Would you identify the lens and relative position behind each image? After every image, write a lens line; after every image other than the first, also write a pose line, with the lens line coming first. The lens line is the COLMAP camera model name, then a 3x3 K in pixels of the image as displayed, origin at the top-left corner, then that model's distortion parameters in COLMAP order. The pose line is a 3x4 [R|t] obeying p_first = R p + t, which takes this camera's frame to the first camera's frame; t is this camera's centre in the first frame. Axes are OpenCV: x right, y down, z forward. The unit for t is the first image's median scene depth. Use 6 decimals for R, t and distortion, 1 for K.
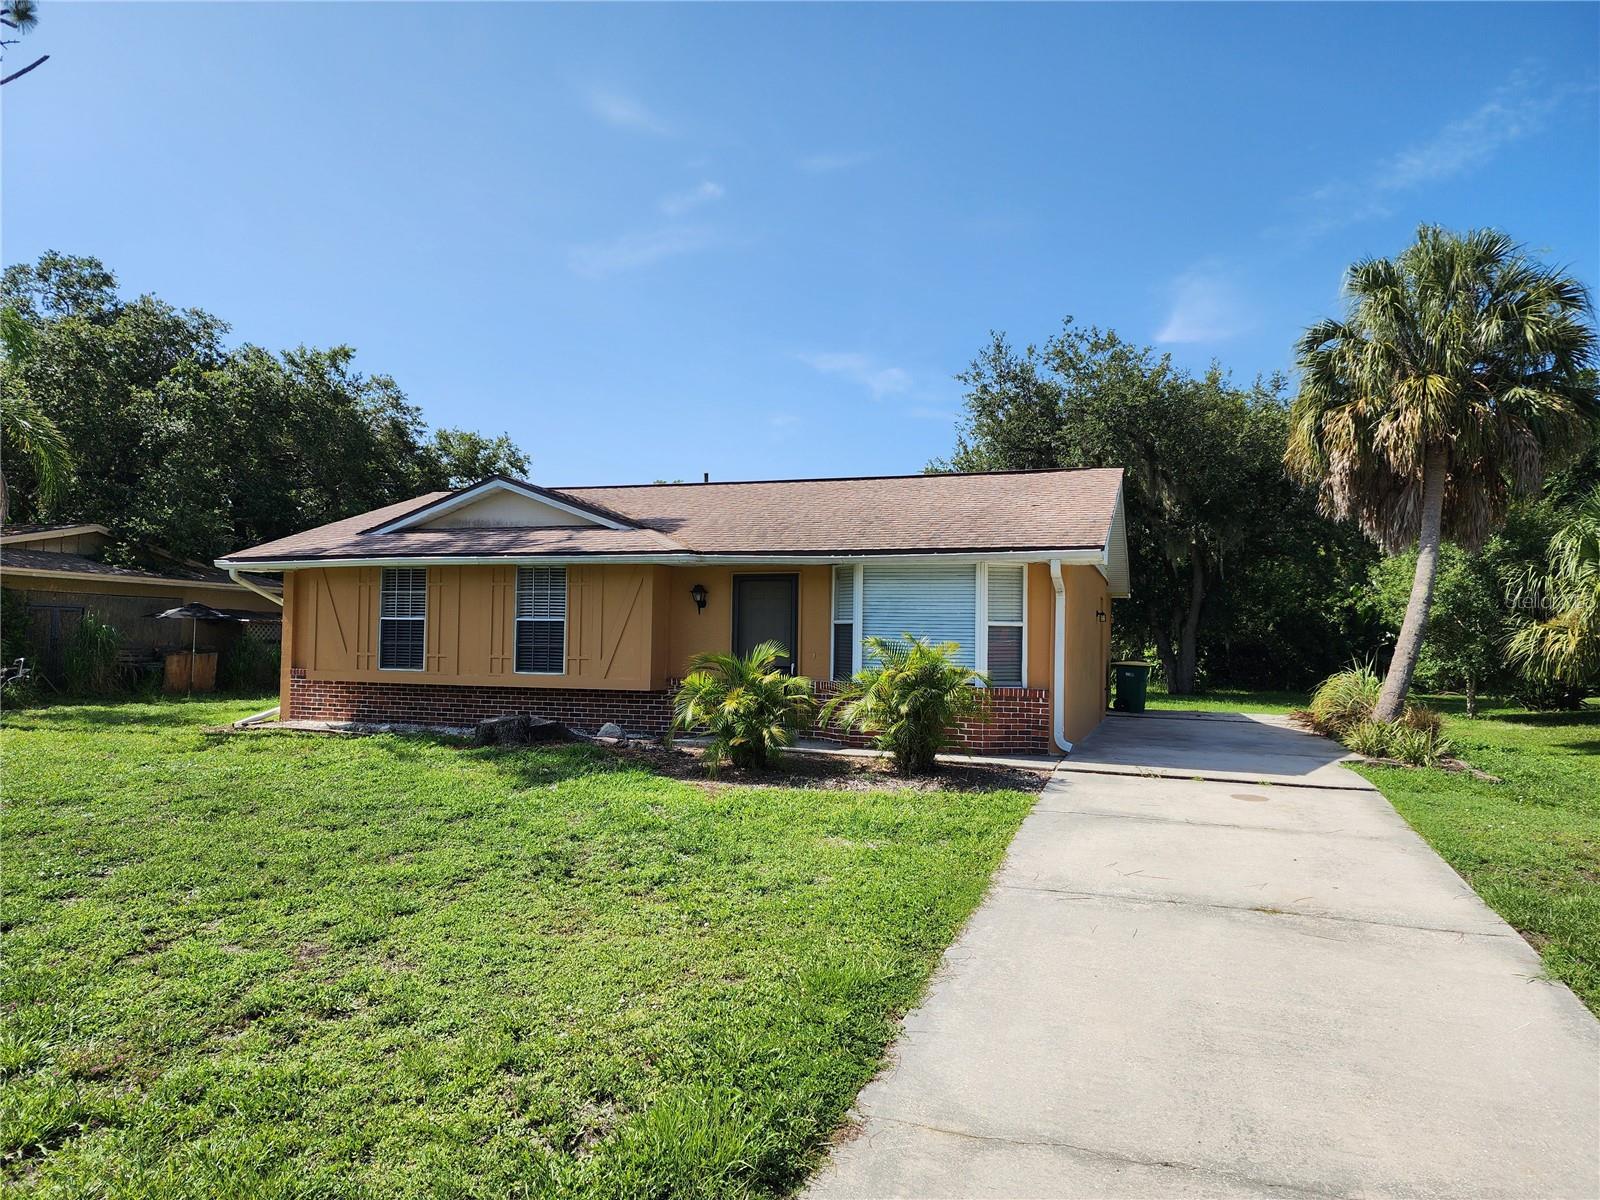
lens RADIAL K [[1103.2, 0, 791.9], [0, 1103.2, 635.3], [0, 0, 1]] dist [0.067308, -0.061133]
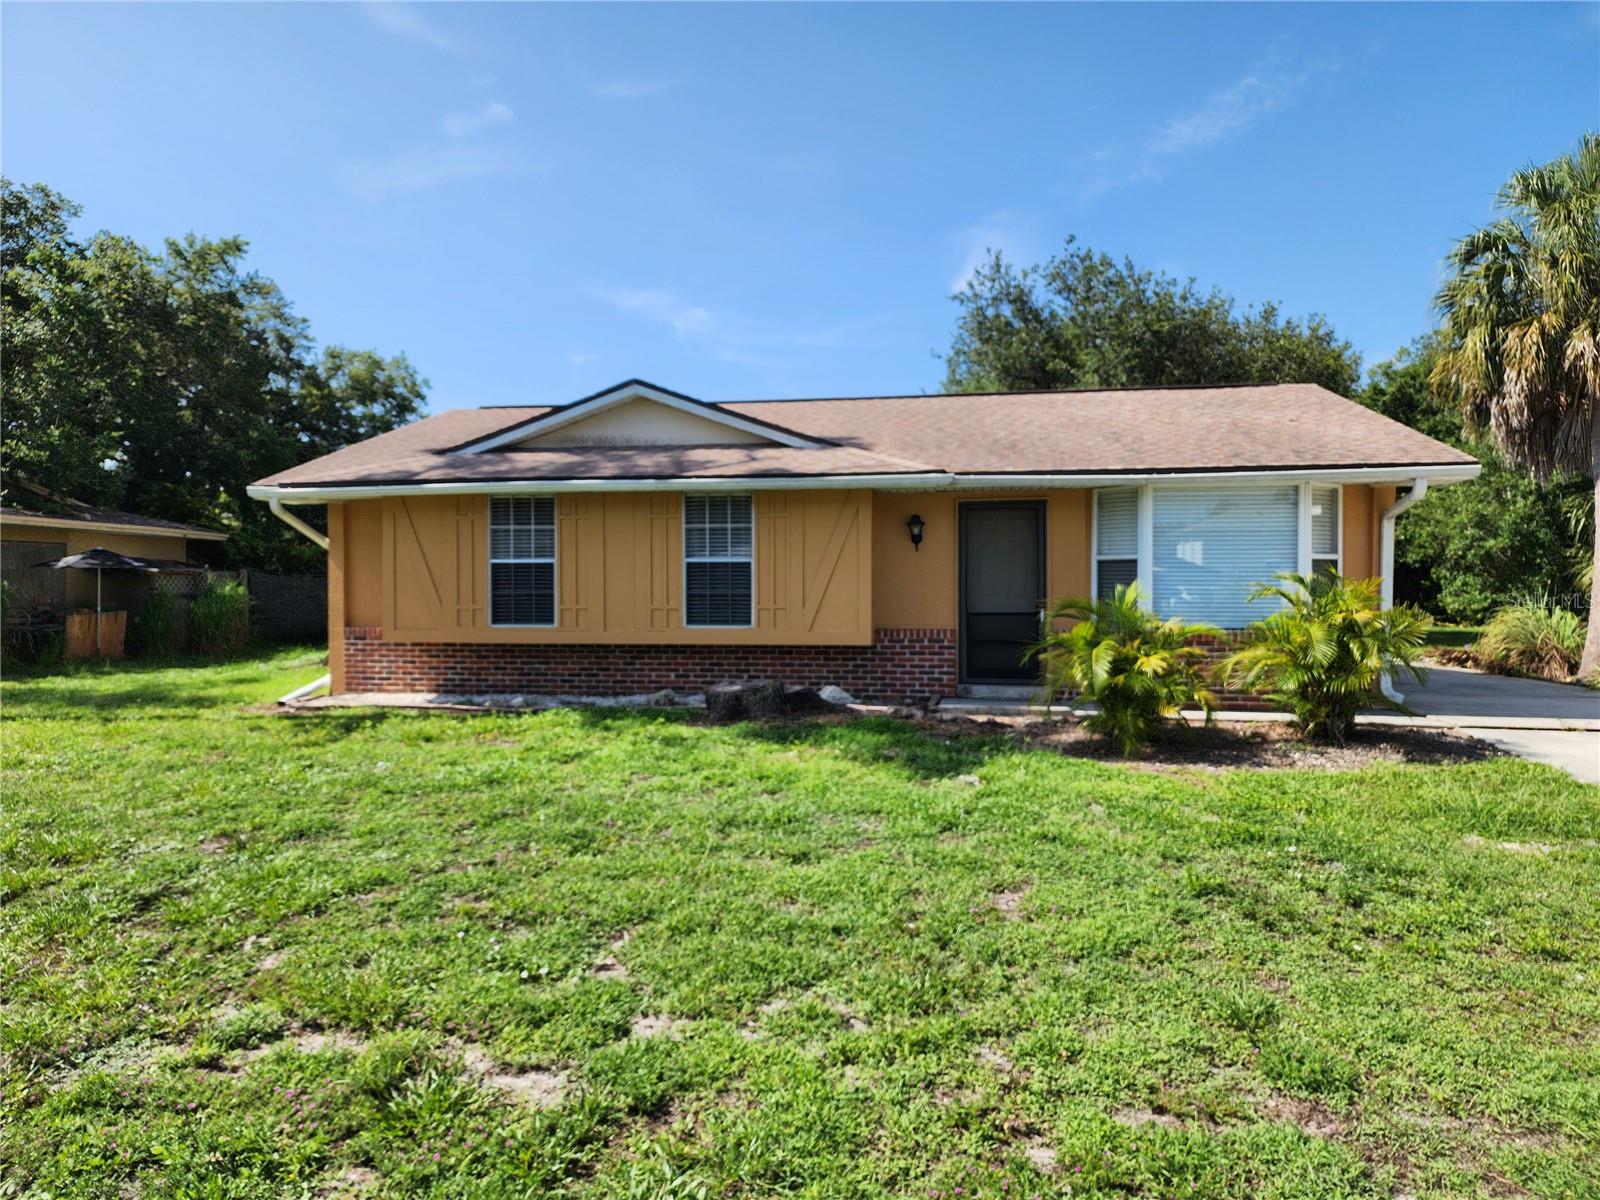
lens RADIAL K [[1111.3, 0, 804.9], [0, 1111.3, 623.6], [0, 0, 1]] dist [0.057113, -0.054339]
pose [[0.983032, -0.022487, 0.182049, -0.261563], [0.015467, 0.999084, 0.039892, 0.000569], [-0.182779, -0.036400, 0.982480, 0.164989]]
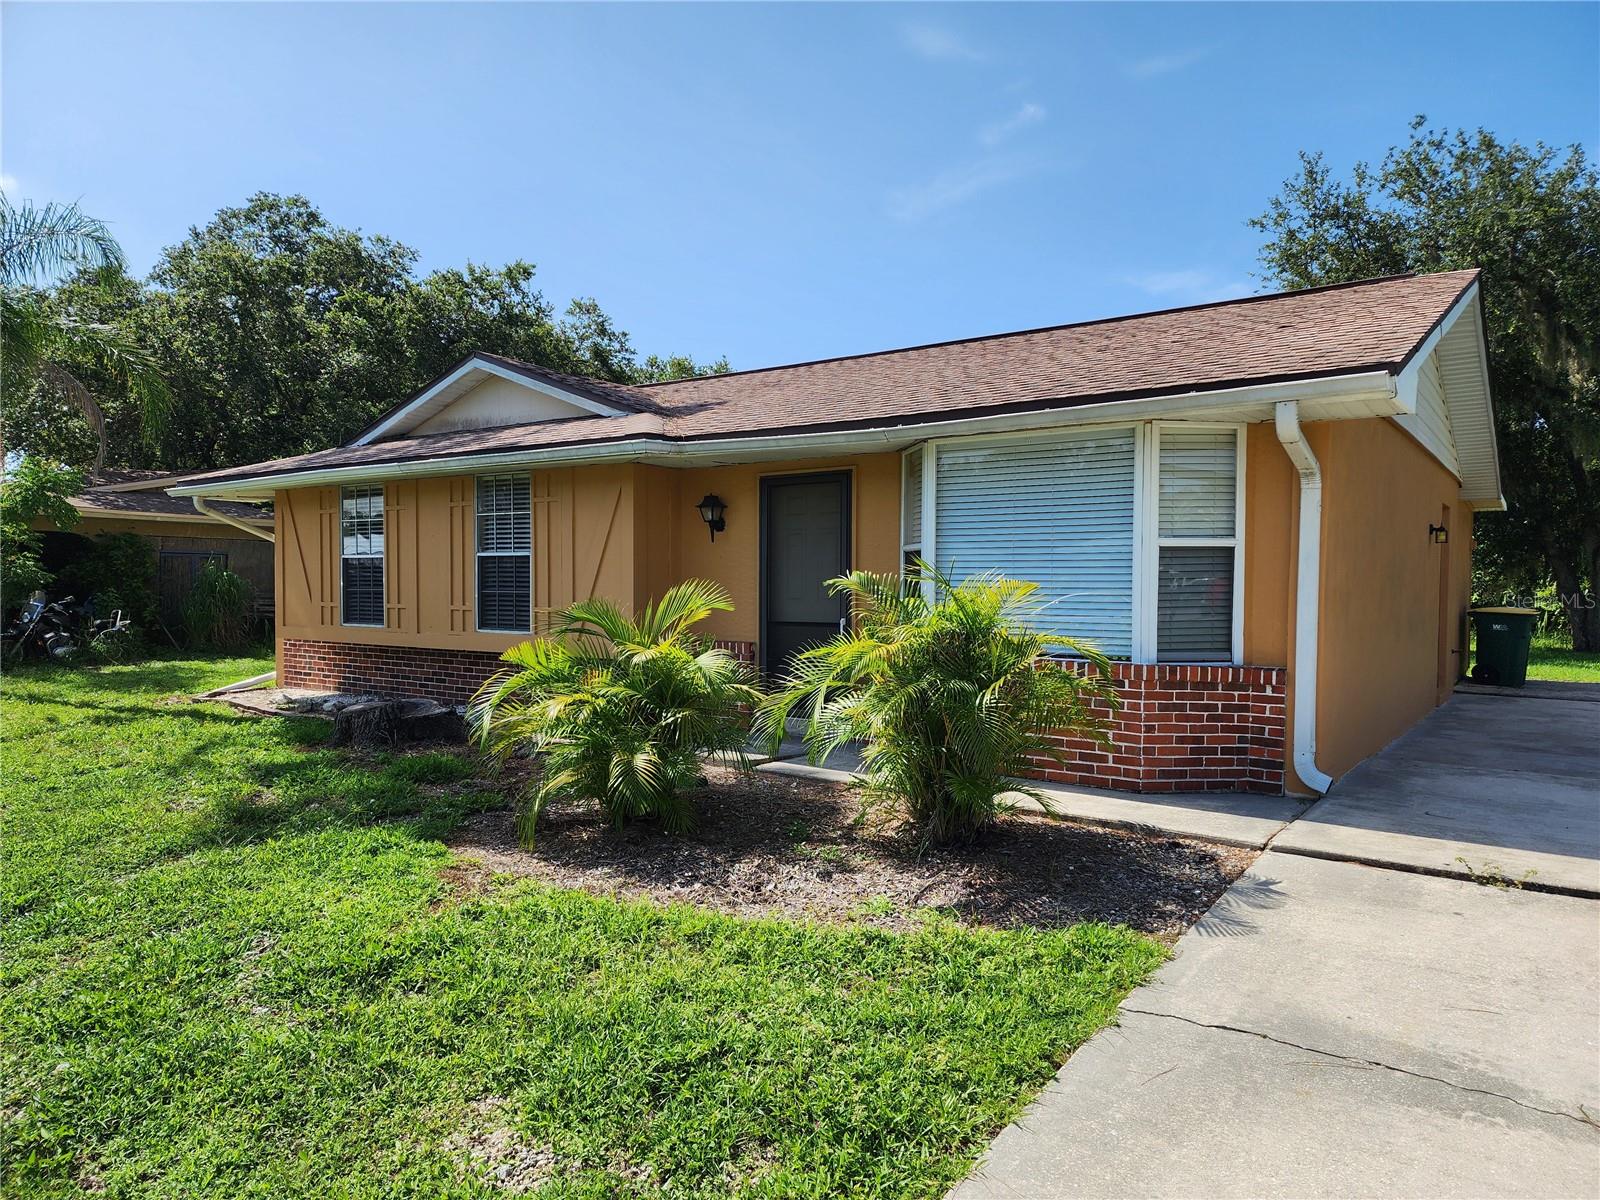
lens RADIAL K [[1103.2, 0, 791.9], [0, 1103.2, 635.3], [0, 0, 1]] dist [0.067308, -0.061133]
pose [[0.959832, 0.002170, -0.280565, 0.115526], [0.011861, 0.998762, 0.048302, 0.004179], [0.280323, -0.049689, 0.958619, 0.323741]]
